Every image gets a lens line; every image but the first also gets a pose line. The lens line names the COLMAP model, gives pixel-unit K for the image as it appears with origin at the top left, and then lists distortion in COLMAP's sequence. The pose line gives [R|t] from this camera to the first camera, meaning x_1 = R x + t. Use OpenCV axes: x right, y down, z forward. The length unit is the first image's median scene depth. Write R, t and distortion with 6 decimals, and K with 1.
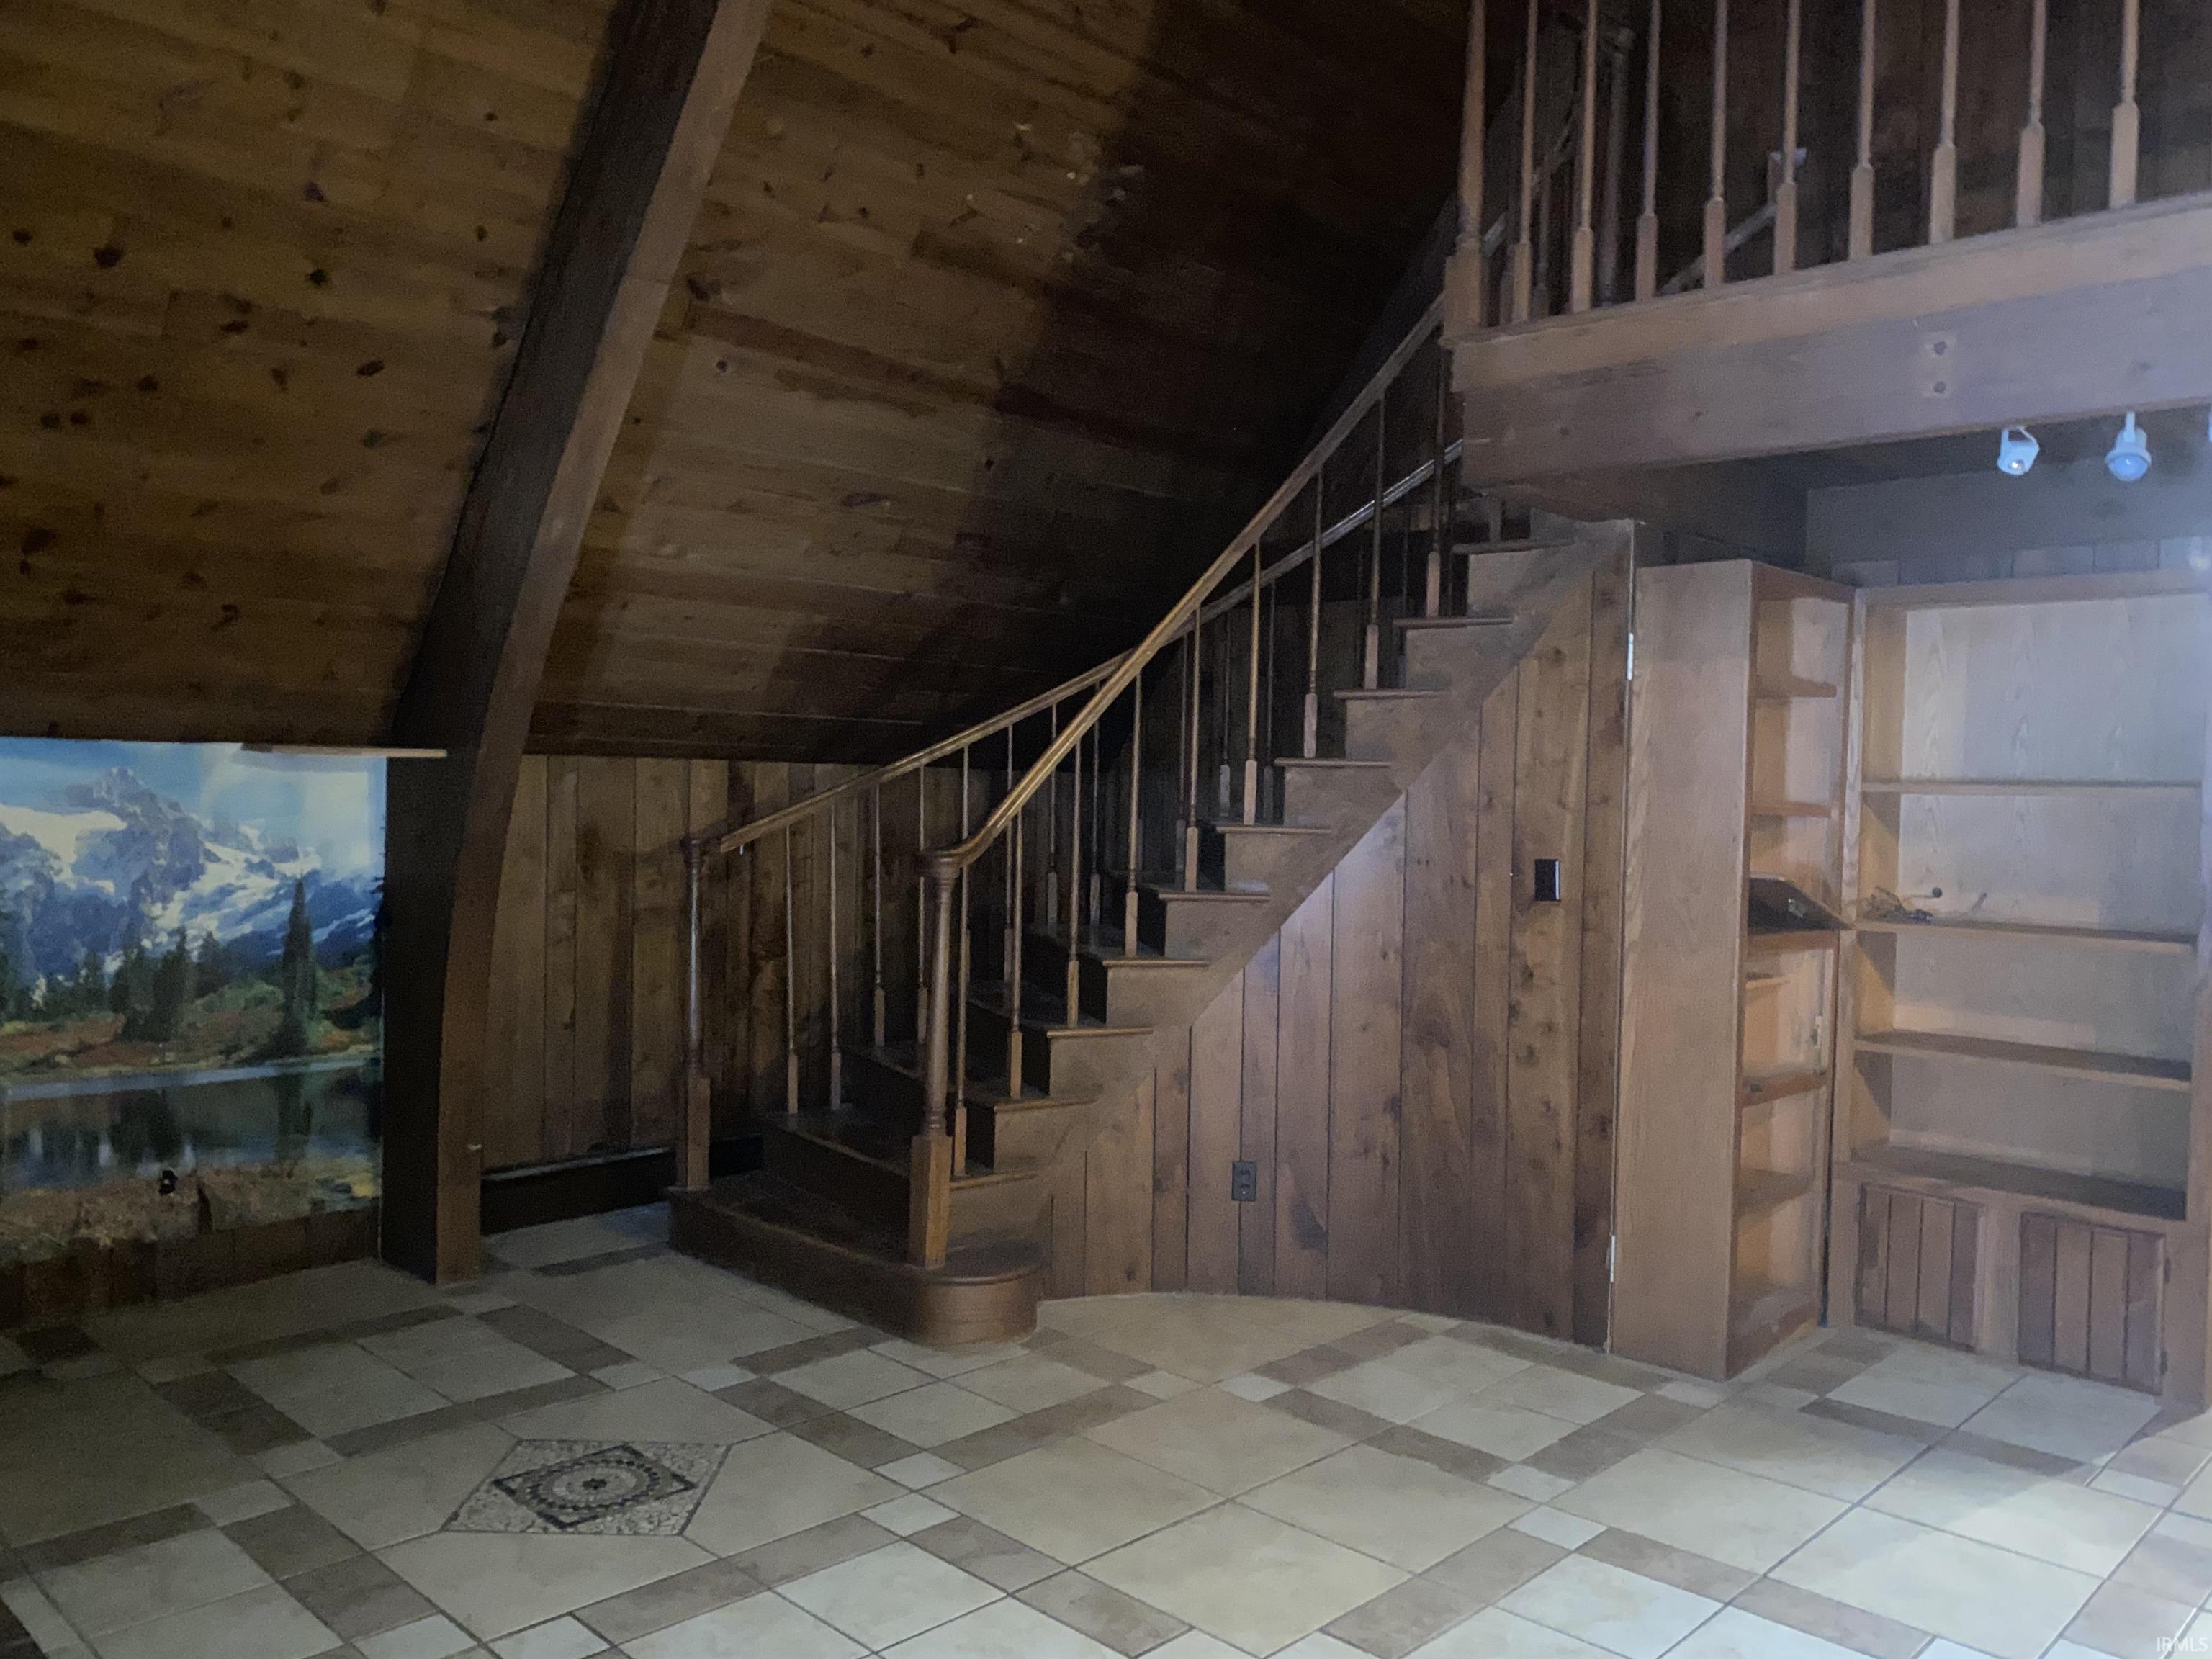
lens RADIAL K [[1698.2, 0, 1112.2], [0, 1698.2, 822.8], [0, 0, 1]] dist [0.043934, -0.027519]
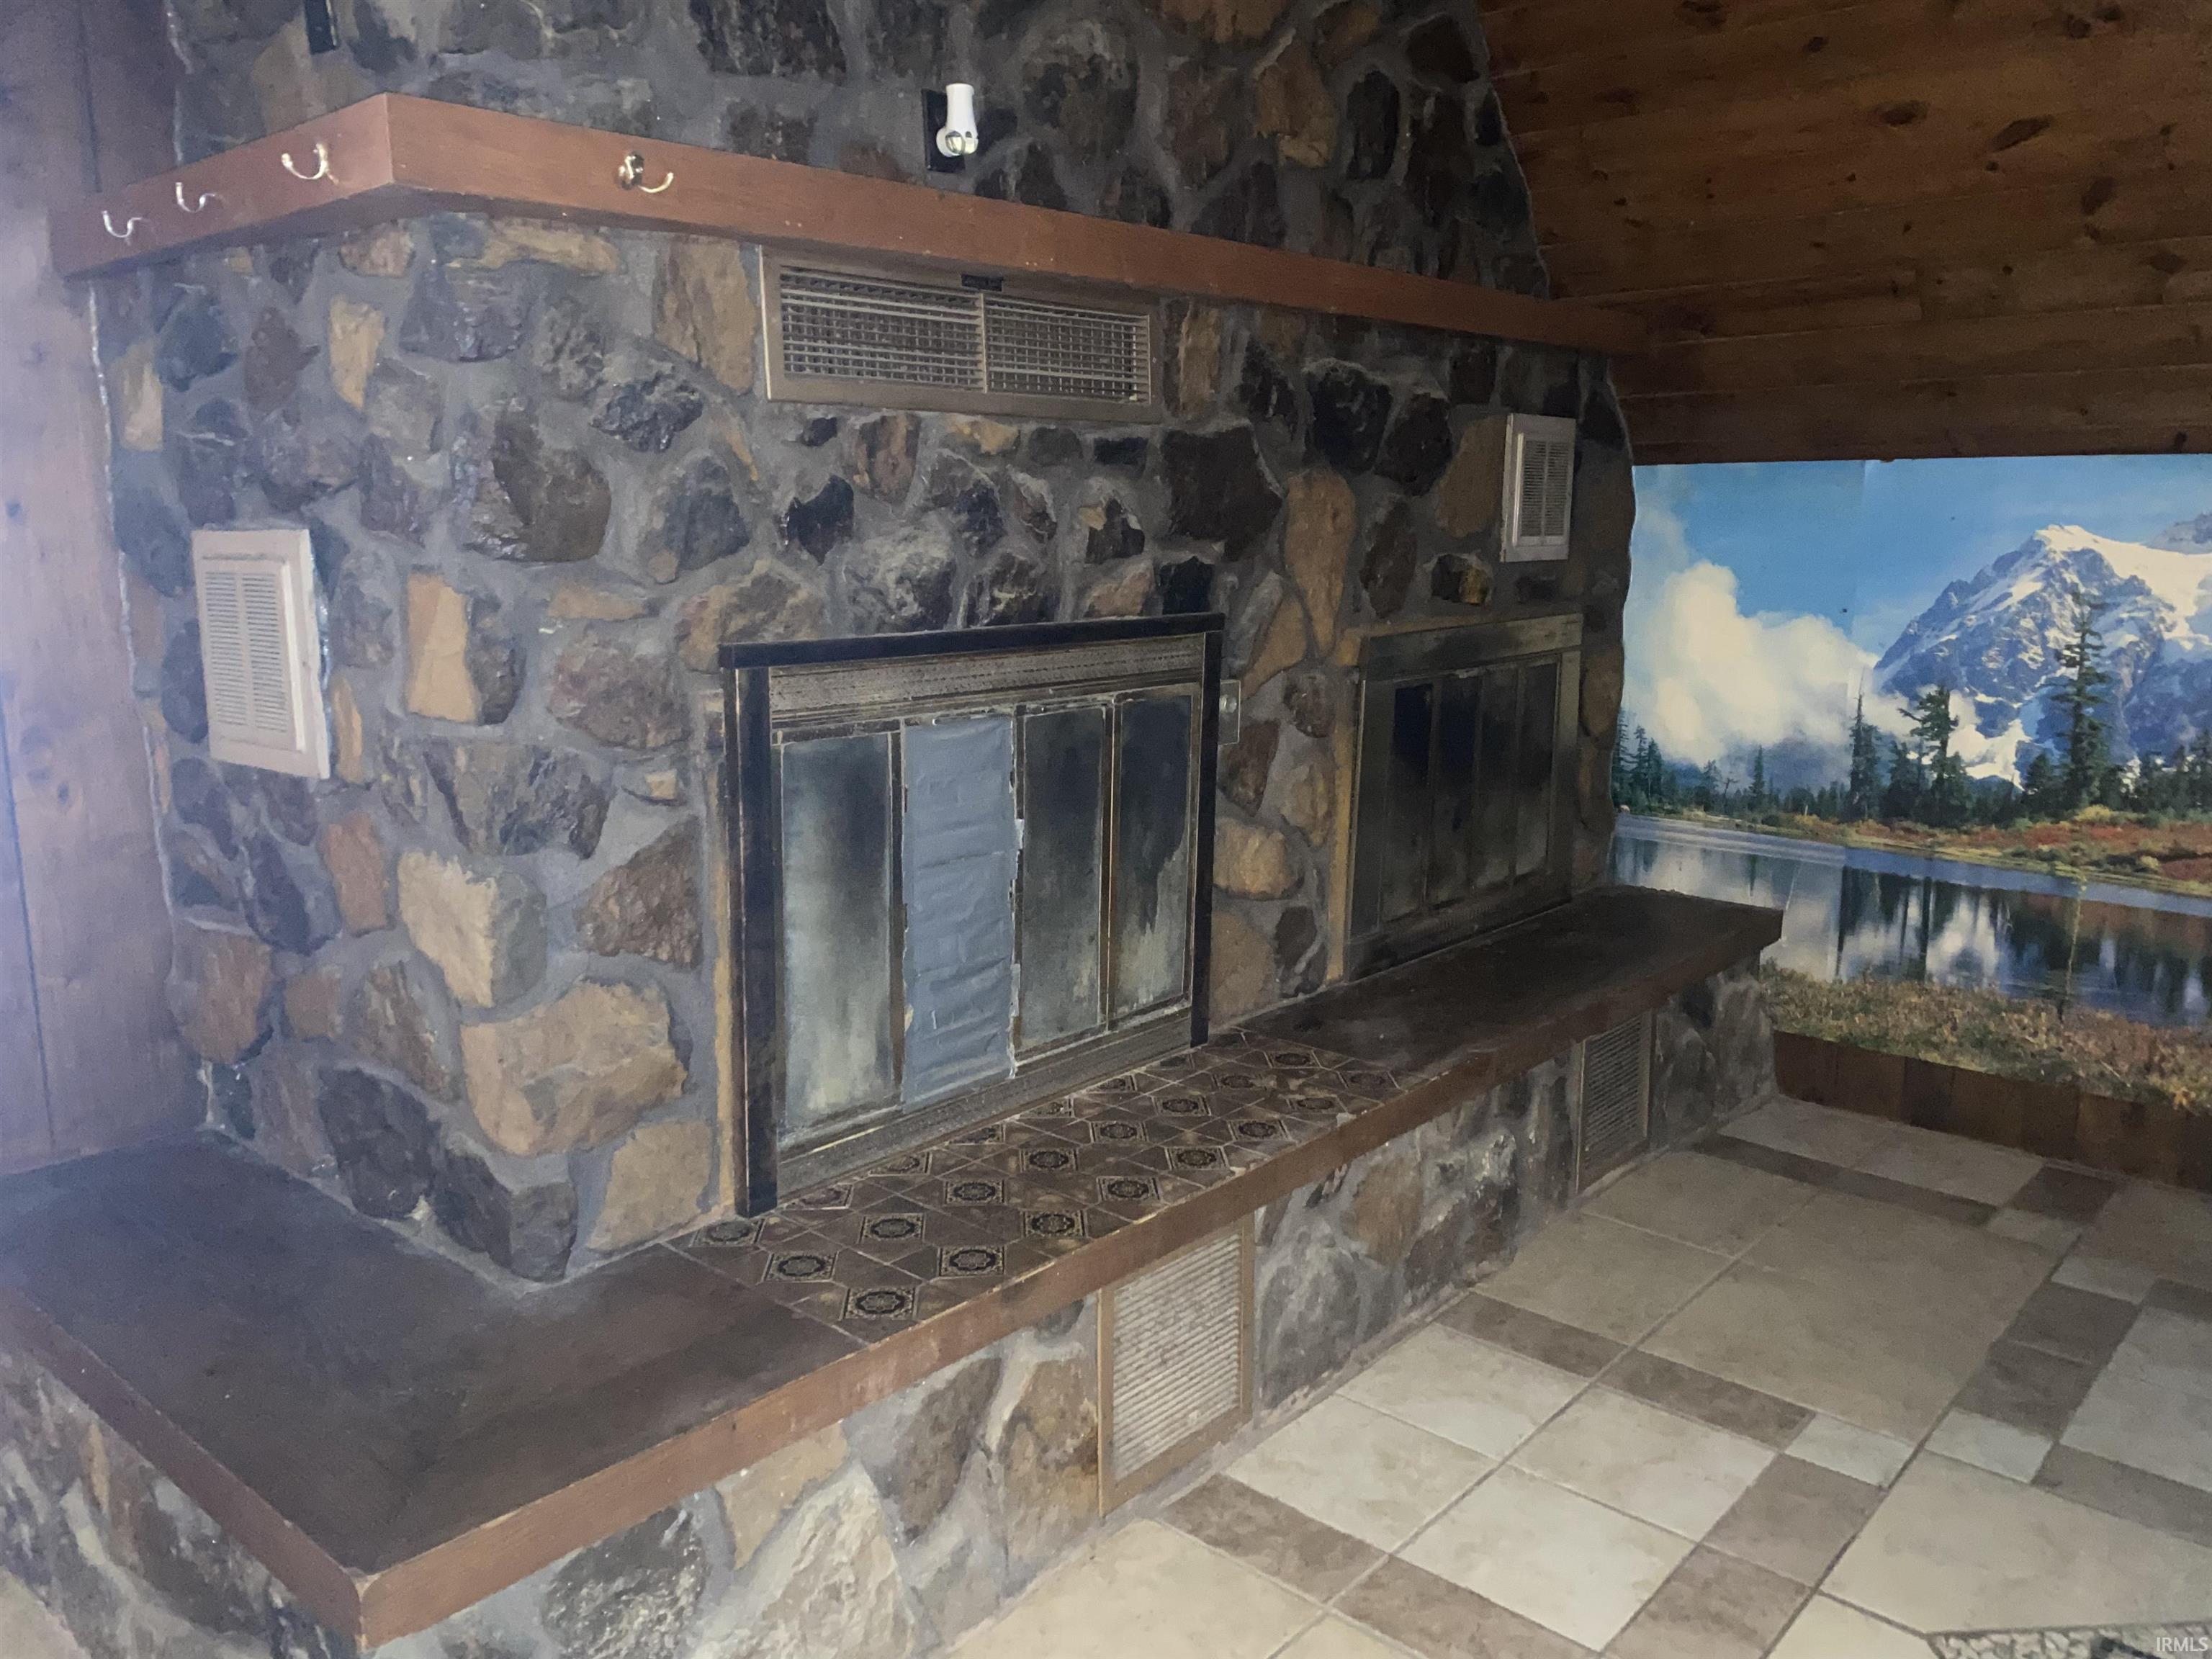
lens RADIAL K [[1698.2, 0, 1121.7], [0, 1698.2, 809.3], [0, 0, 1]] dist [0.043934, -0.027519]
pose [[0.045925, 0.153454, -0.987088, 0.150650], [-0.015689, 0.988120, 0.152885, -0.001503], [0.998822, 0.008465, 0.047787, 0.480023]]
